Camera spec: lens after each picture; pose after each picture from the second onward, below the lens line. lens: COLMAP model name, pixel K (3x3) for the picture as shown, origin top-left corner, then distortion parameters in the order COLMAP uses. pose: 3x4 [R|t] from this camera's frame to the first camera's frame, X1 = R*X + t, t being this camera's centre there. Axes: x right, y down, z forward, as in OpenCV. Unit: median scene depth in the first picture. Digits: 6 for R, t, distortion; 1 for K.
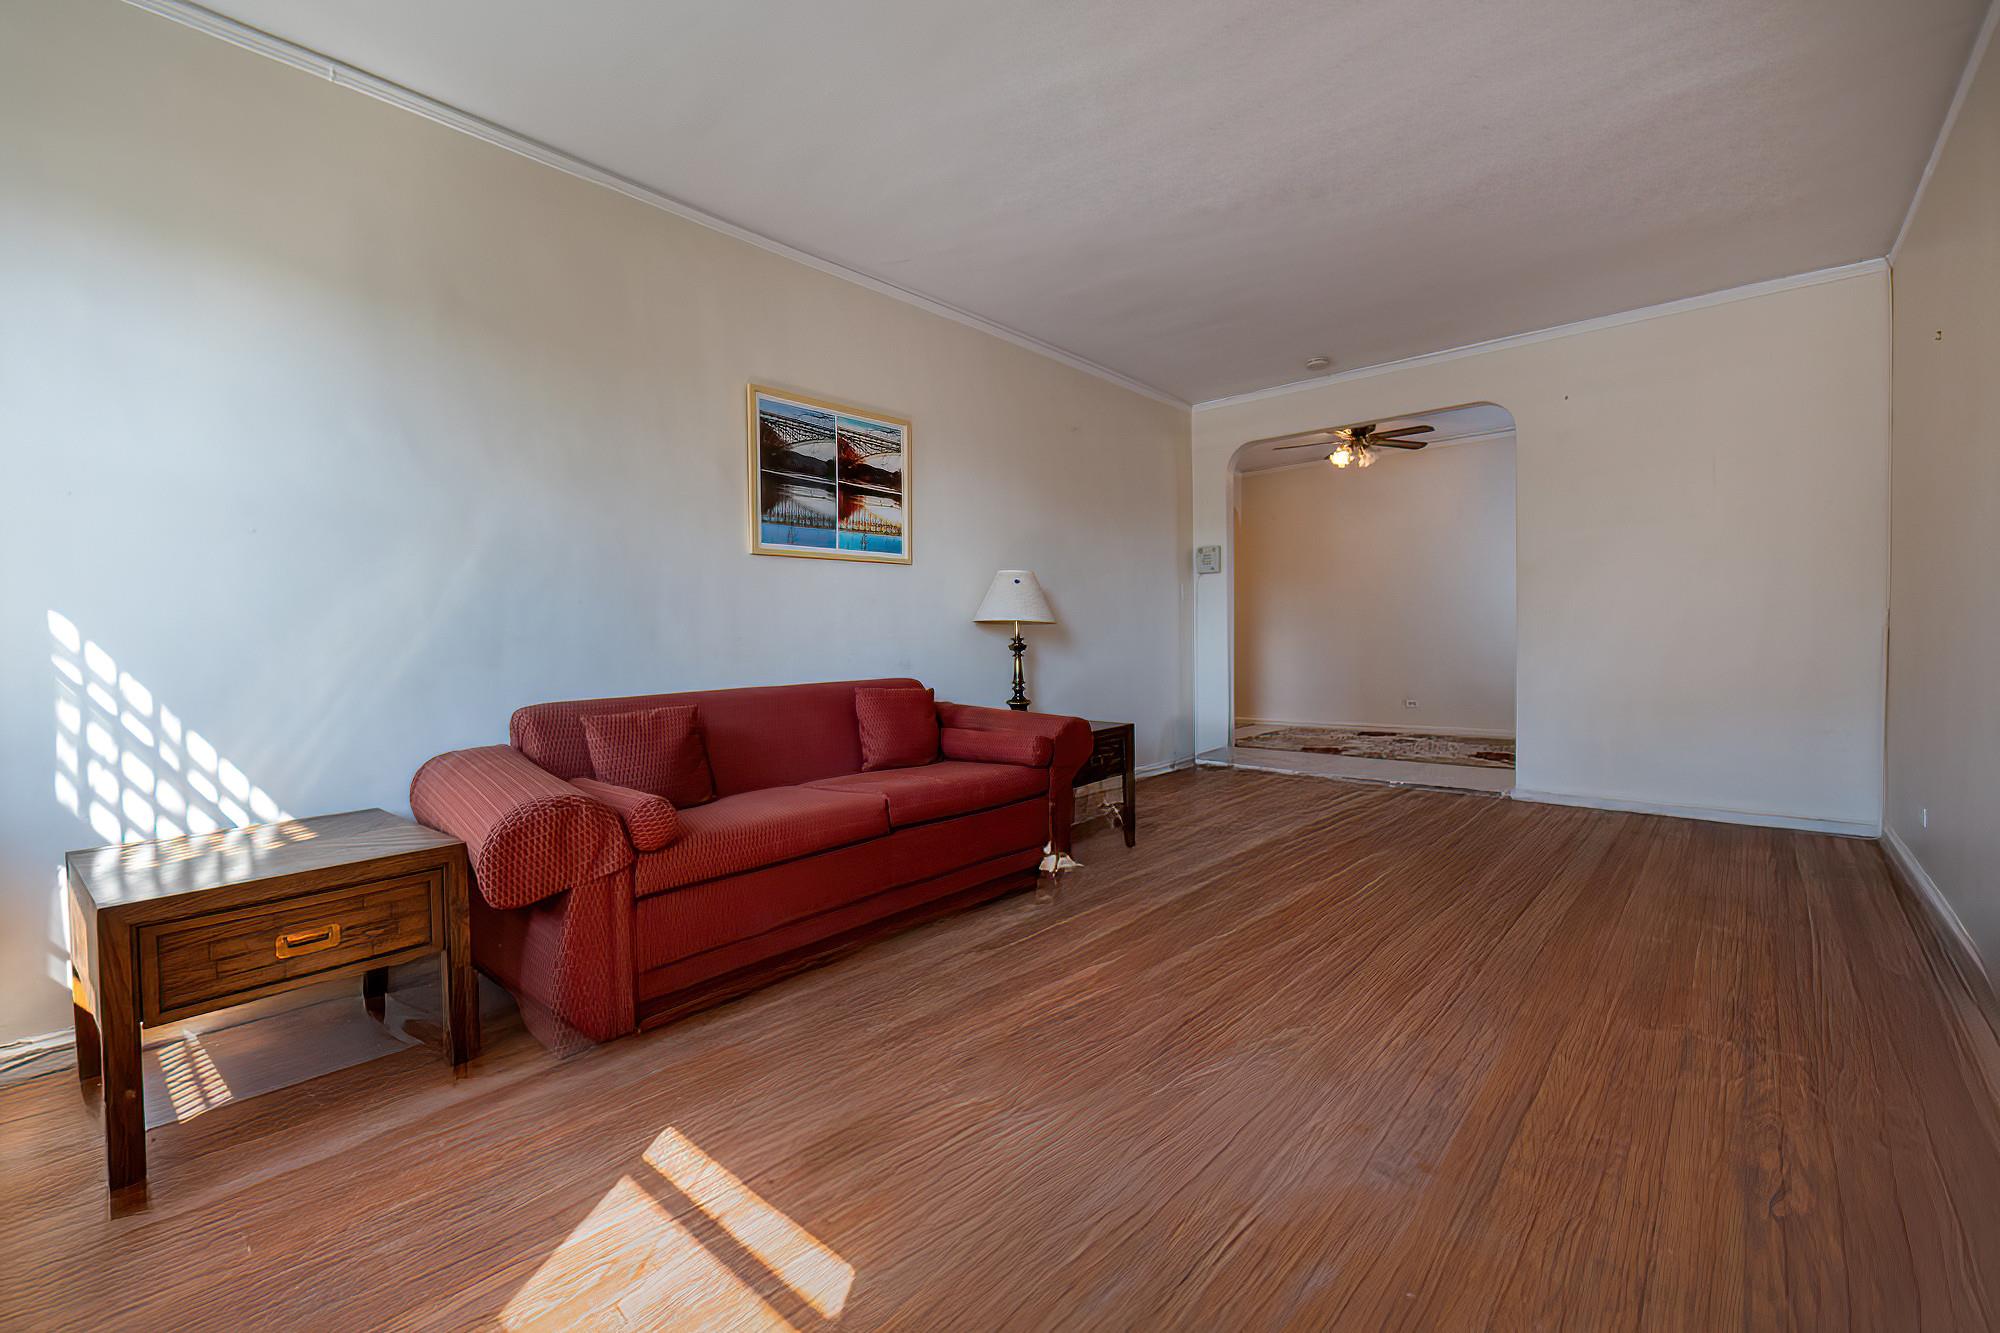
lens RADIAL K [[841.5, 0, 1015.1], [0, 841.5, 661.4], [0, 0, 1]] dist [-0.000452, 0.000007]
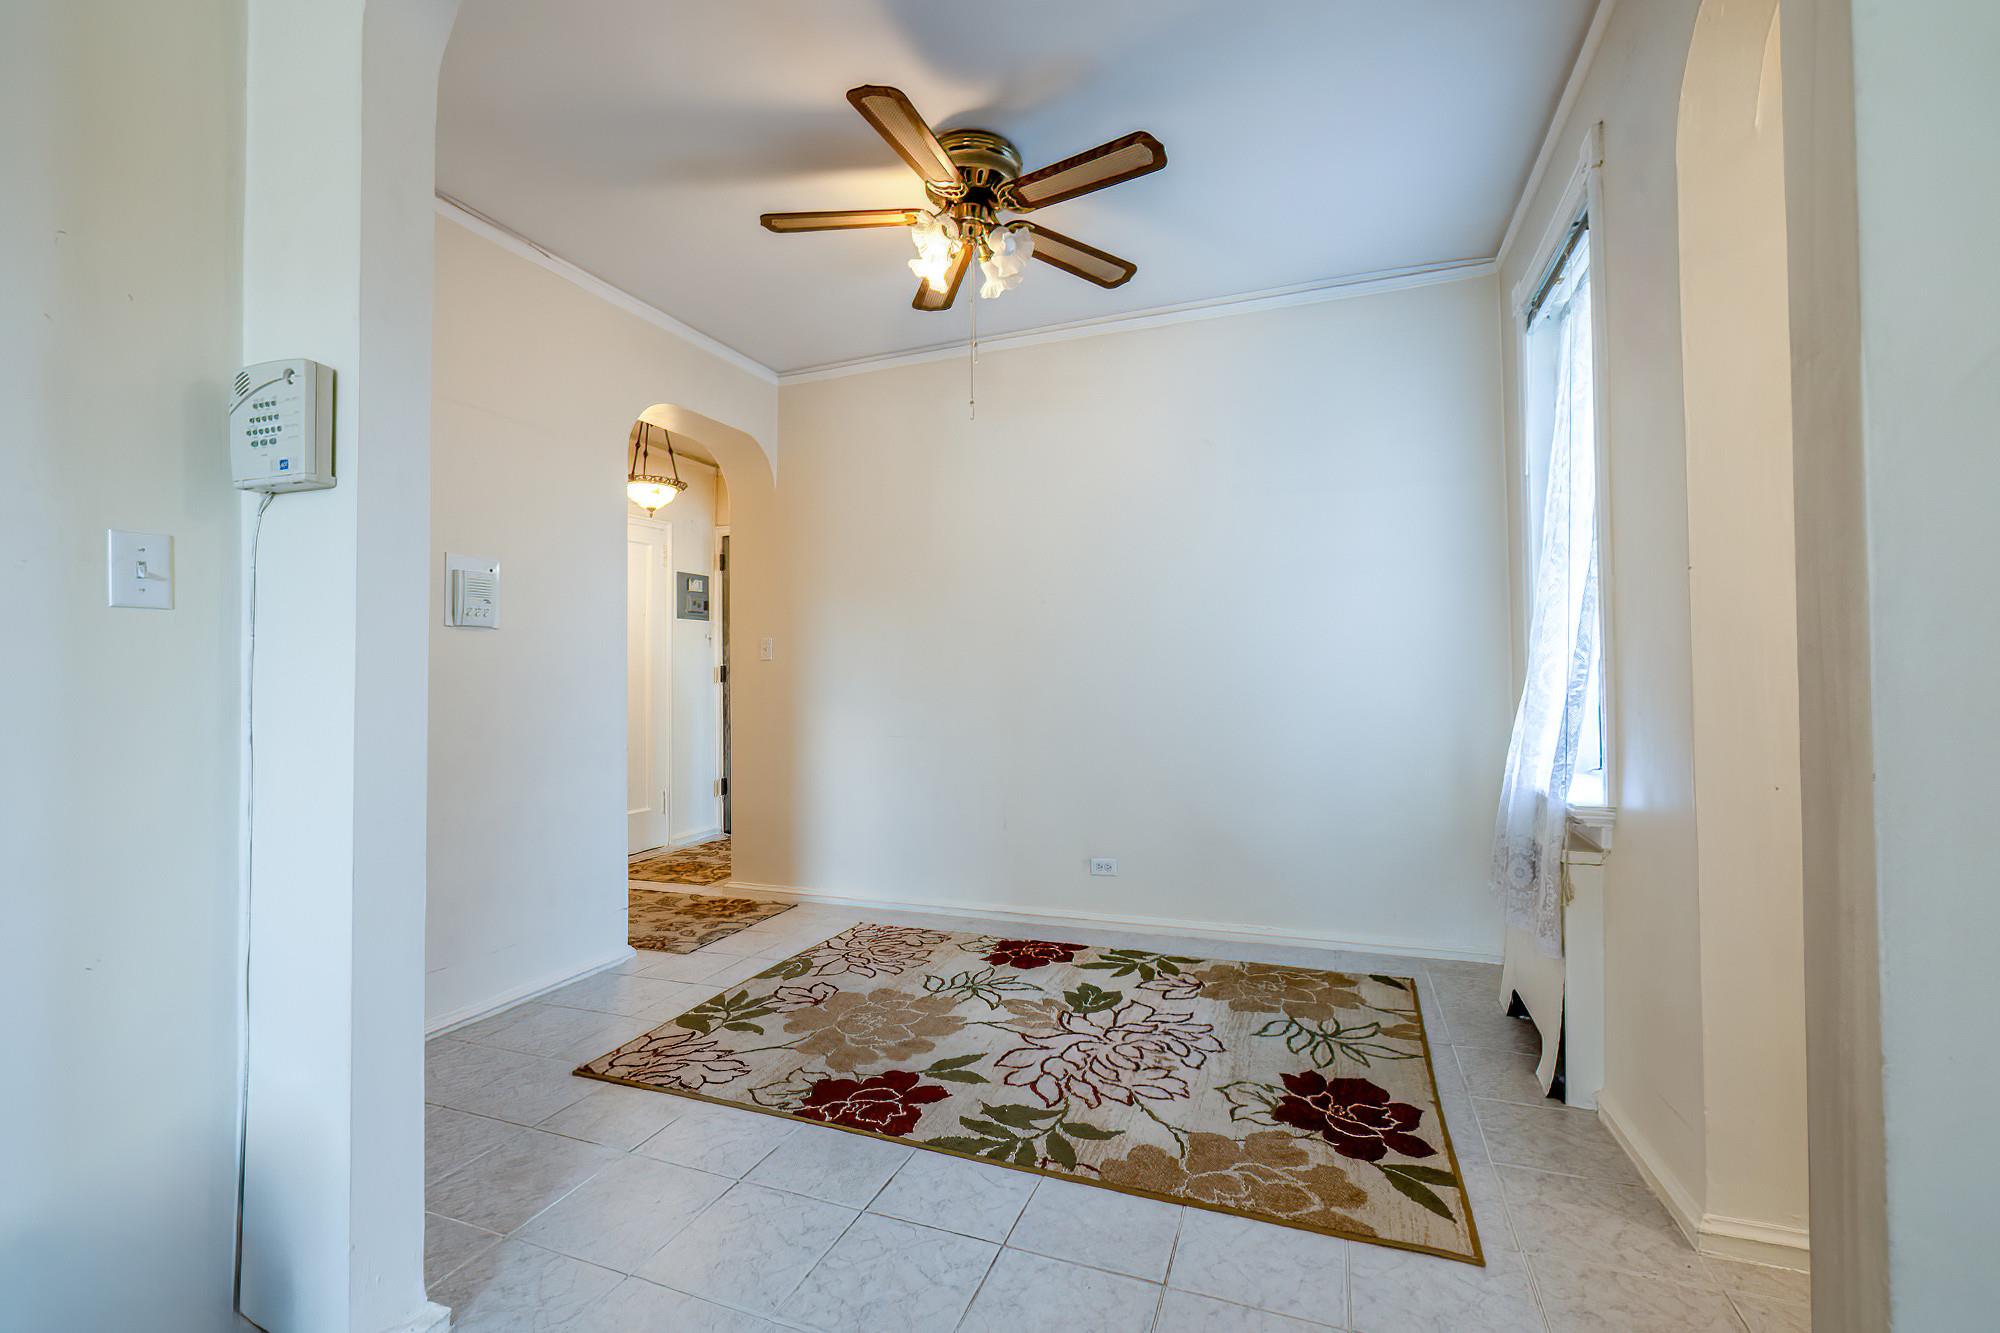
lens RADIAL K [[841.5, 0, 1015.1], [0, 841.5, 661.4], [0, 0, 1]] dist [-0.000452, 0.000007]
pose [[0.938290, 0.010285, 0.345697, 0.525304], [0.009847, 0.998358, -0.056428, -0.072942], [-0.345710, 0.056349, 0.936648, 1.154939]]
